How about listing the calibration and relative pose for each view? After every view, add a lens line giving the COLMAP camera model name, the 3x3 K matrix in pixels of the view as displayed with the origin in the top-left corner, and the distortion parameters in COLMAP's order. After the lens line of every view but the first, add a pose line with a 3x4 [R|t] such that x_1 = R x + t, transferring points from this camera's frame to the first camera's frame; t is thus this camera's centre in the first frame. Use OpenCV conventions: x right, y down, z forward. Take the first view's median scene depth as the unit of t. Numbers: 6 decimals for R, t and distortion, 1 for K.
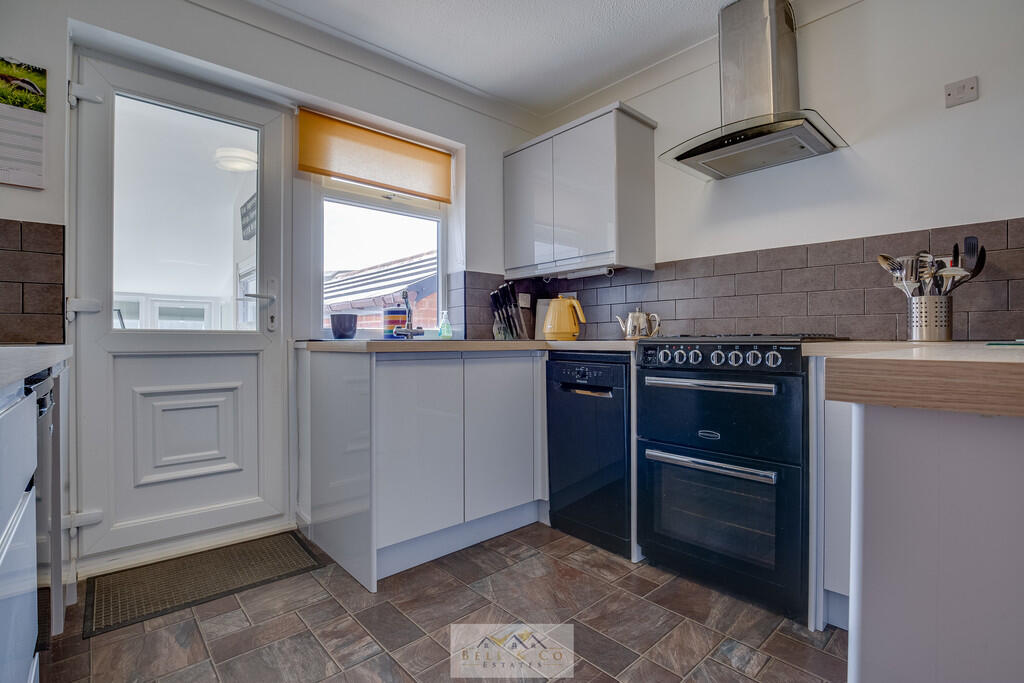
lens RADIAL K [[490.5, 0, 508.7], [0, 490.5, 337.2], [0, 0, 1]] dist [-0.002288, -0.000494]
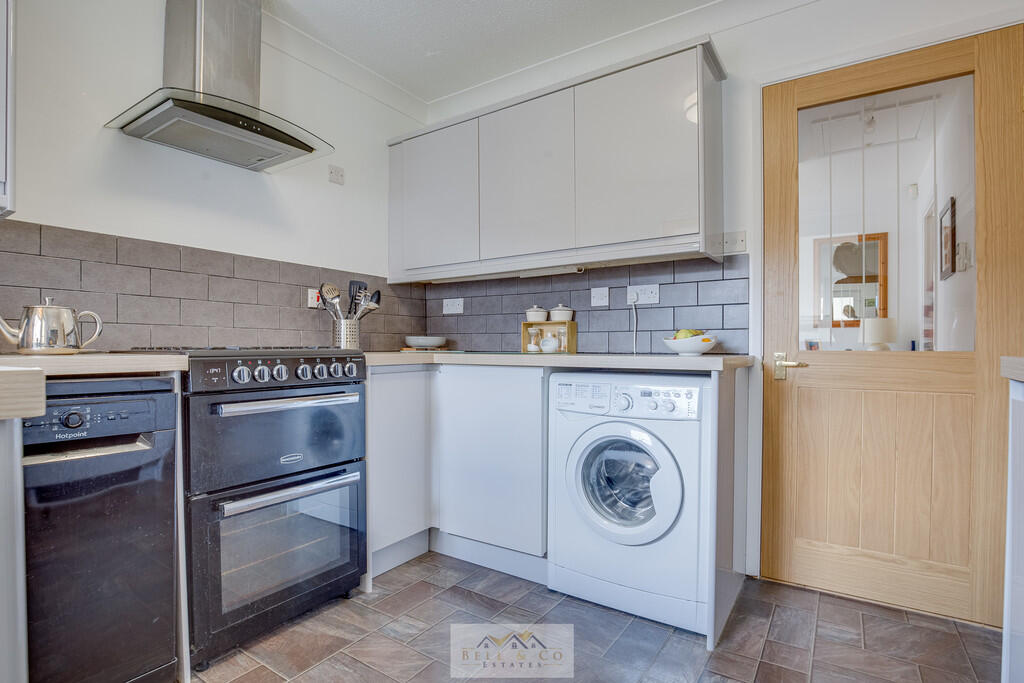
lens RADIAL K [[506.2, 0, 510.3], [0, 506.2, 352.1], [0, 0, 1]] dist [-0.001463, -0.000290]
pose [[-0.236251, -0.005874, 0.971674, -0.533505], [-0.001260, 0.999983, 0.005739, -0.001527], [-0.971691, 0.000131, -0.236254, 0.752652]]
